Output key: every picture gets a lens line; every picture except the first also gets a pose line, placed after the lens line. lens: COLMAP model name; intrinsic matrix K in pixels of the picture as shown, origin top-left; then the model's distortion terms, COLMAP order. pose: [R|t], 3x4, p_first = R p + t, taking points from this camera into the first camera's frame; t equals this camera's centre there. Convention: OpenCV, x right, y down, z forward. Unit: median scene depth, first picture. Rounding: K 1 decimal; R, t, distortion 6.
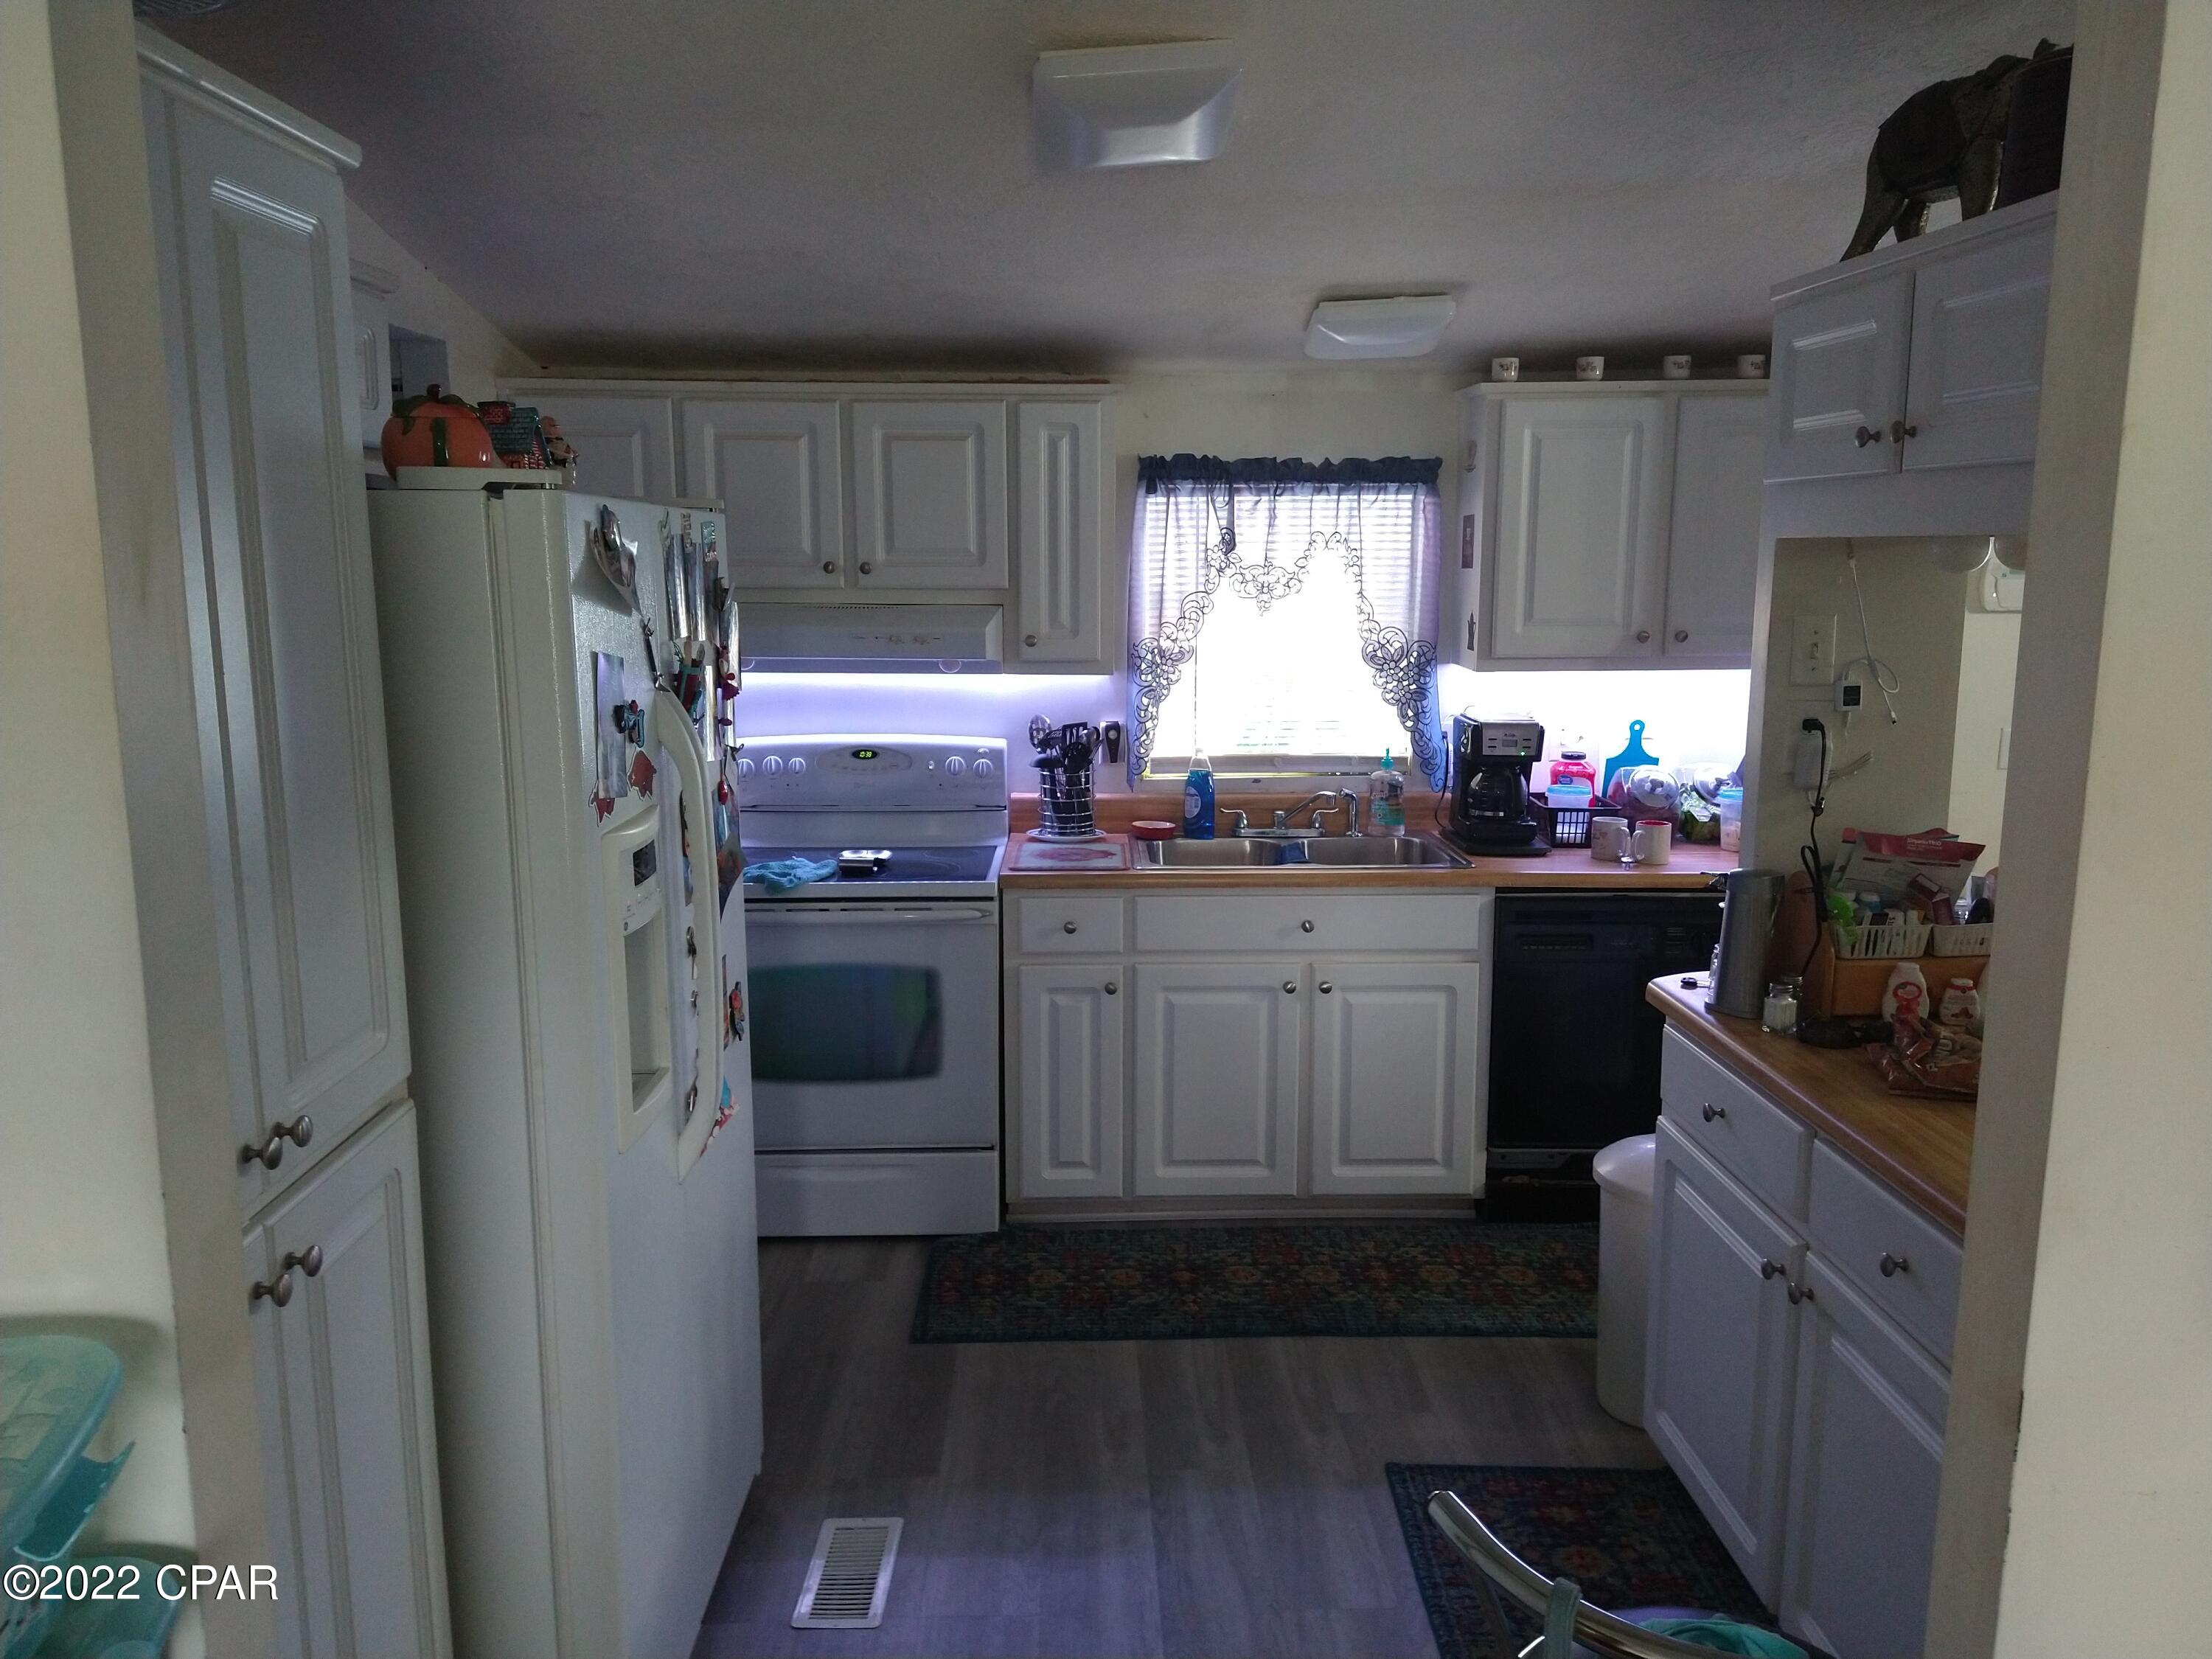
lens RADIAL K [[1638.8, 0, 1105.2], [0, 1638.8, 803.6], [0, 0, 1]] dist [0.122202, -0.172900]
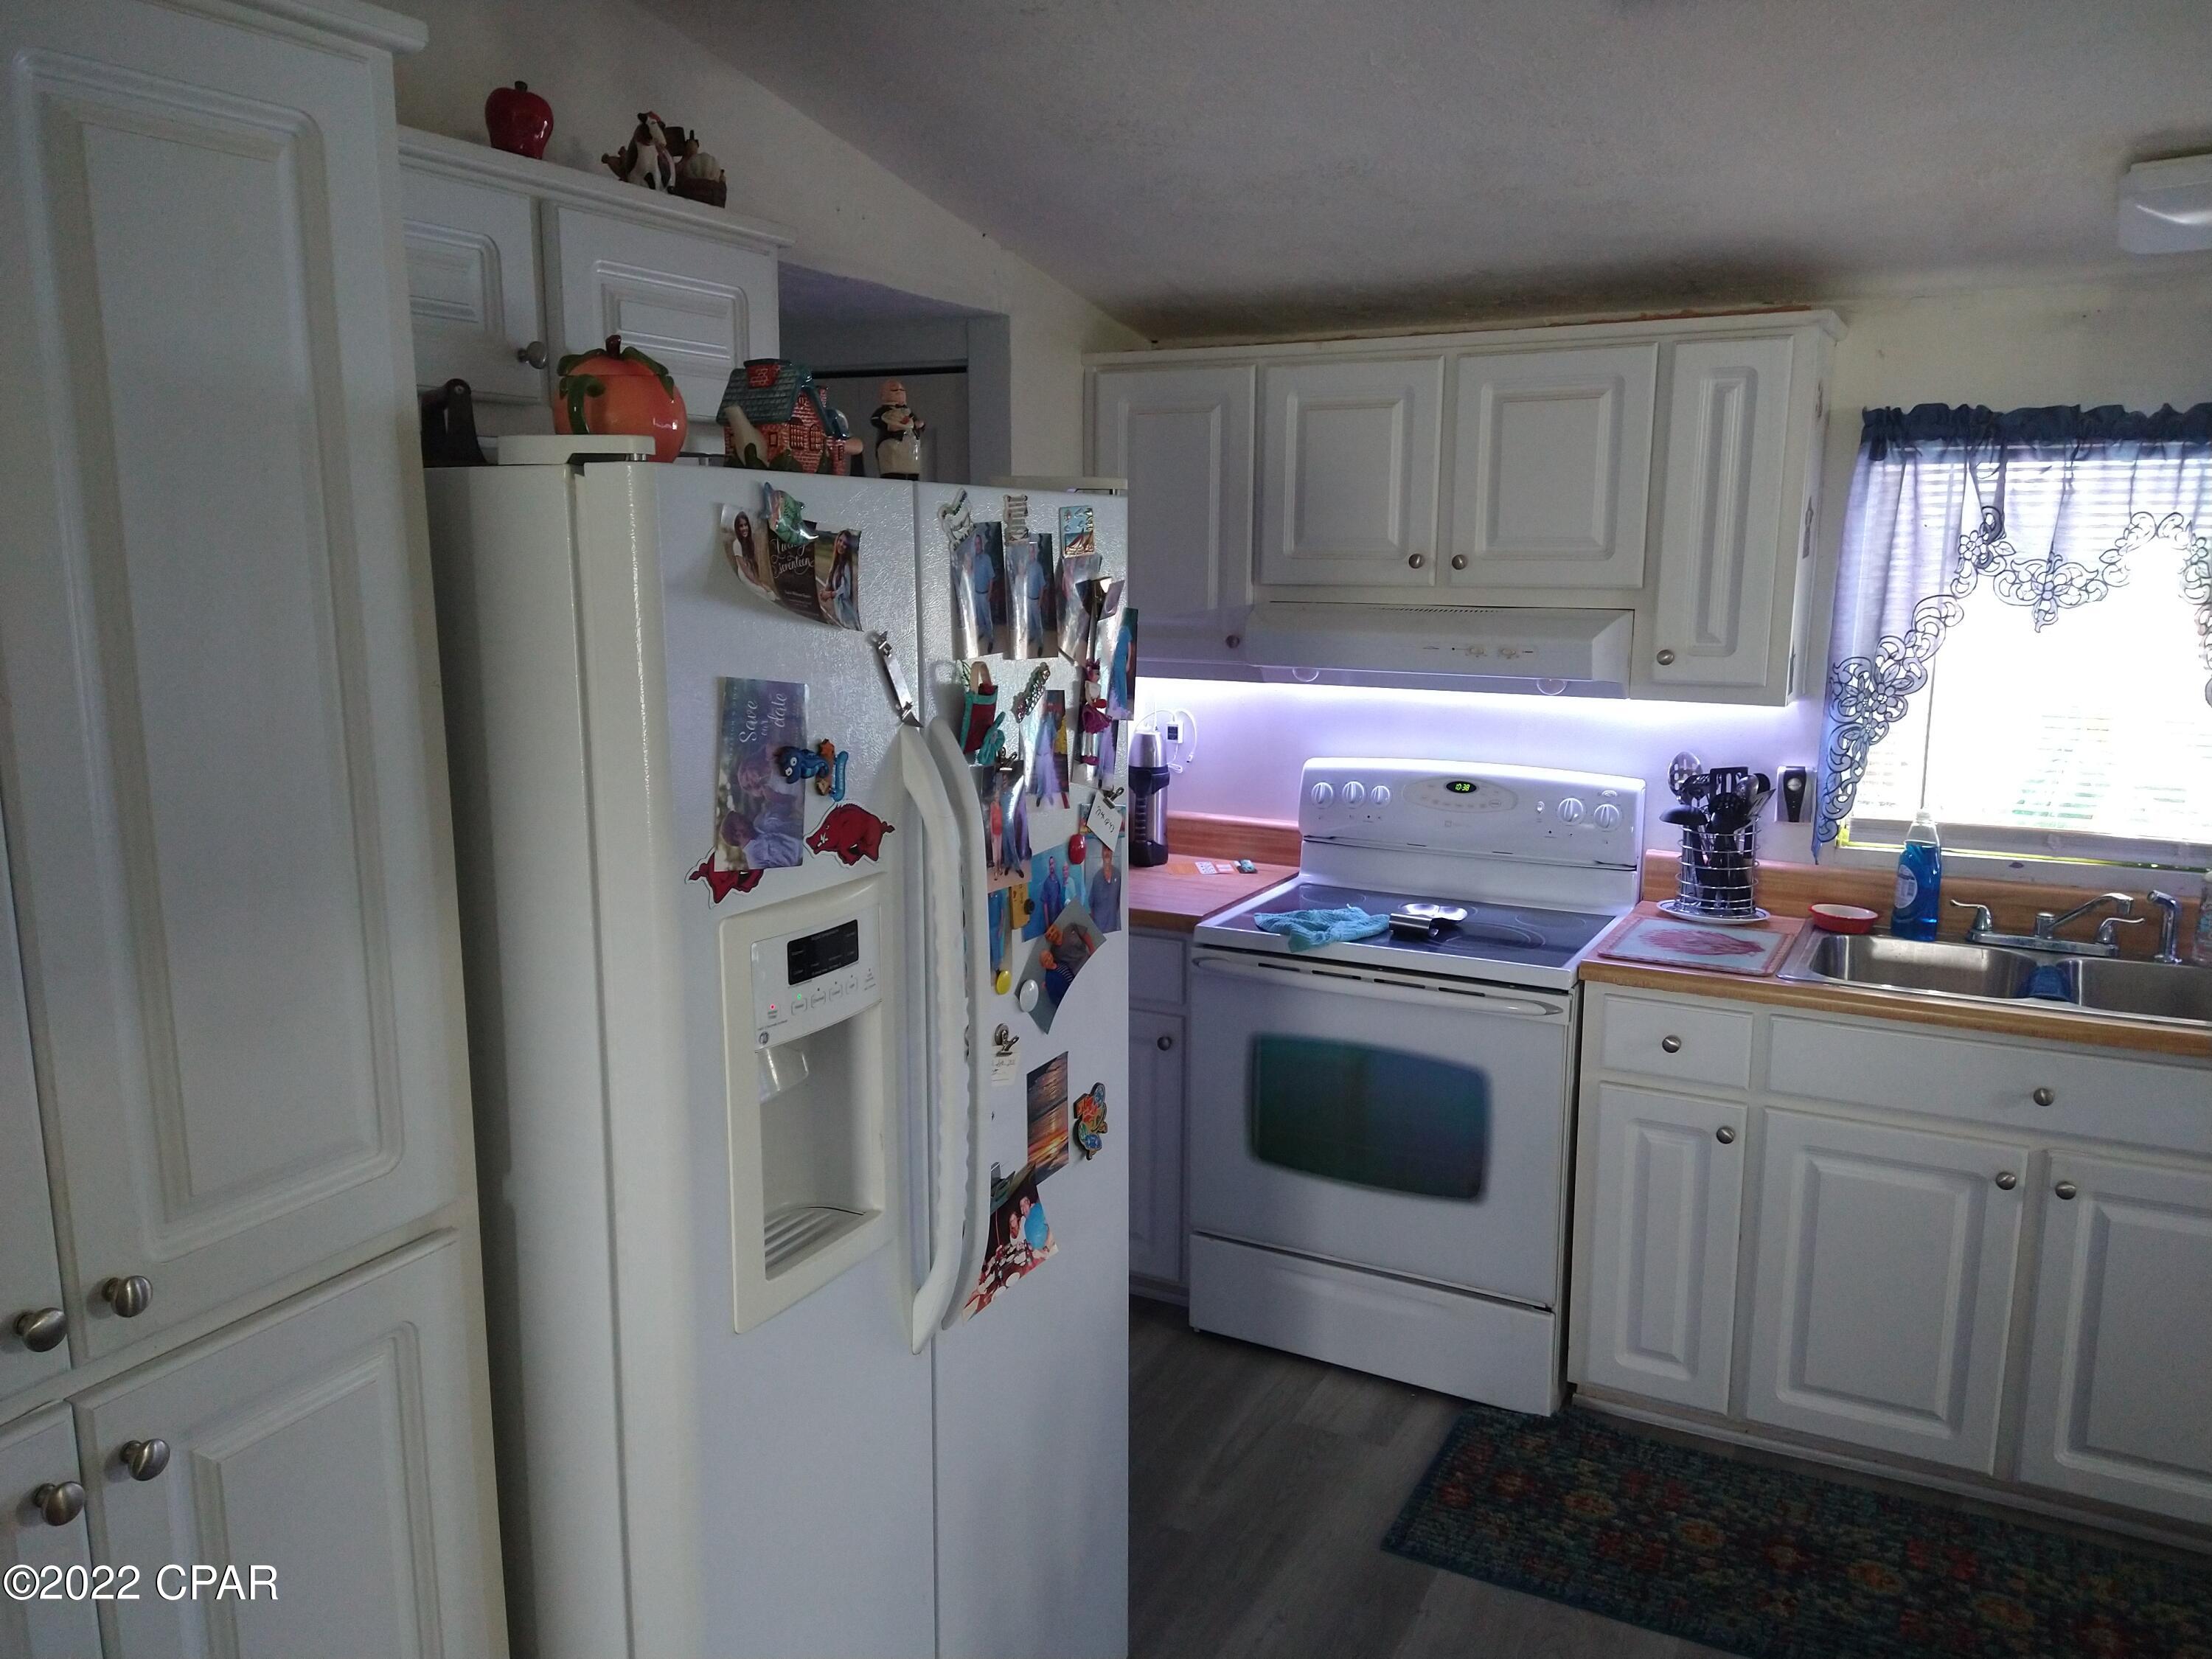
lens RADIAL K [[1638.8, 0, 1105.2], [0, 1638.8, 803.6], [0, 0, 1]] dist [0.122202, -0.172900]
pose [[0.875674, 0.080823, -0.476092, 0.096299], [-0.077110, 0.996647, 0.027366, -0.031812], [0.476707, 0.012748, 0.878970, 0.195428]]
